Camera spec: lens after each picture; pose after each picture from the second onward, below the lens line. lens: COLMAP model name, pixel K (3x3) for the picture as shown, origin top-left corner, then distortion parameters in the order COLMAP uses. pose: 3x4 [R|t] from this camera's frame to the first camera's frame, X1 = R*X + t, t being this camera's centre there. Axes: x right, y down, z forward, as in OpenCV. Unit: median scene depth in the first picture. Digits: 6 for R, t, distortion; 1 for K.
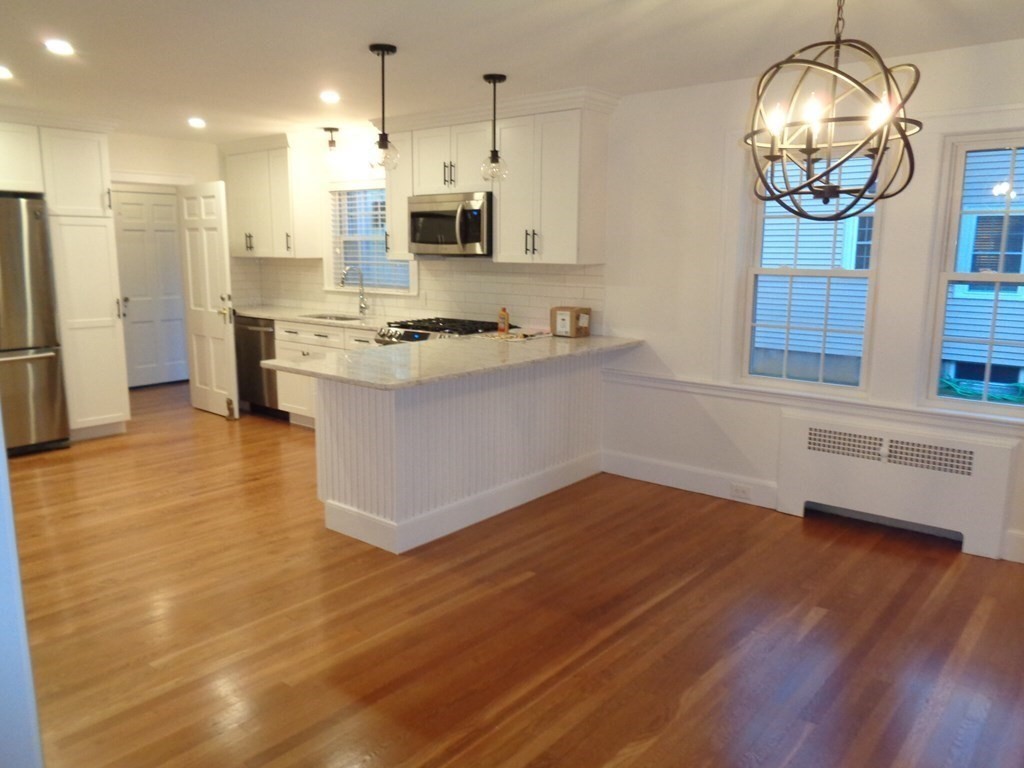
lens RADIAL K [[765.9, 0, 510.8], [0, 765.9, 383.3], [0, 0, 1]] dist [-0.007427, 0.008208]
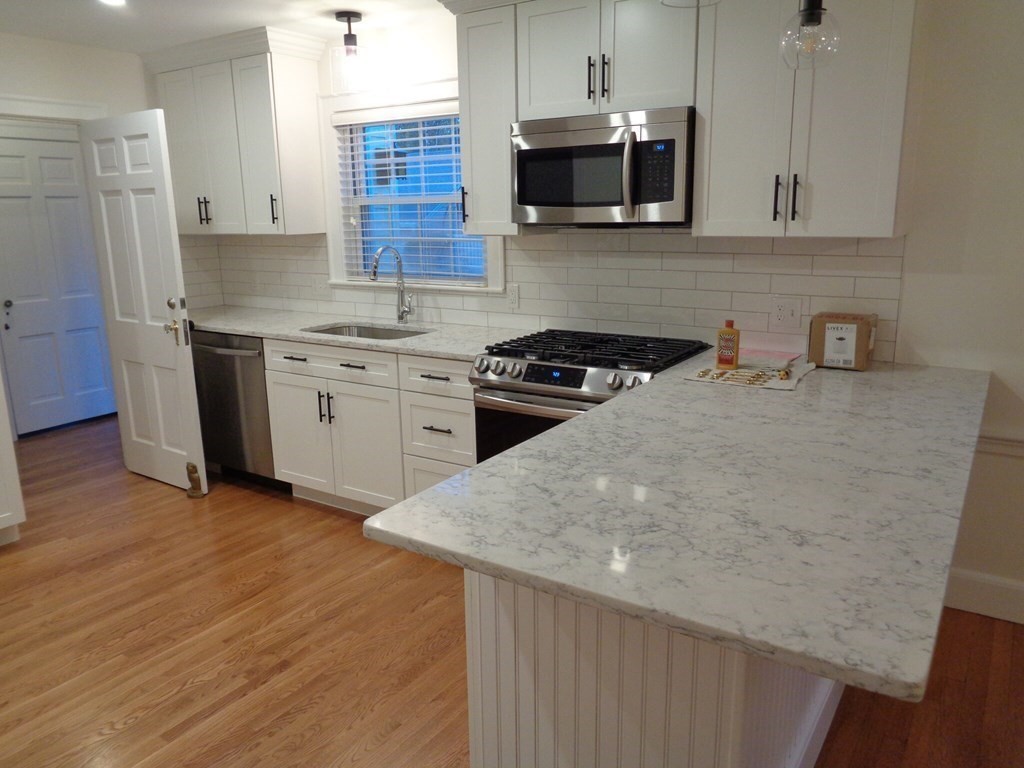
lens RADIAL K [[765.9, 0, 513.5], [0, 765.9, 385.2], [0, 0, 1]] dist [-0.007427, 0.008208]
pose [[0.993864, -0.046351, 0.100432, -0.168678], [0.041380, 0.997840, 0.051021, -0.066566], [-0.102580, -0.046552, 0.993635, 0.360389]]
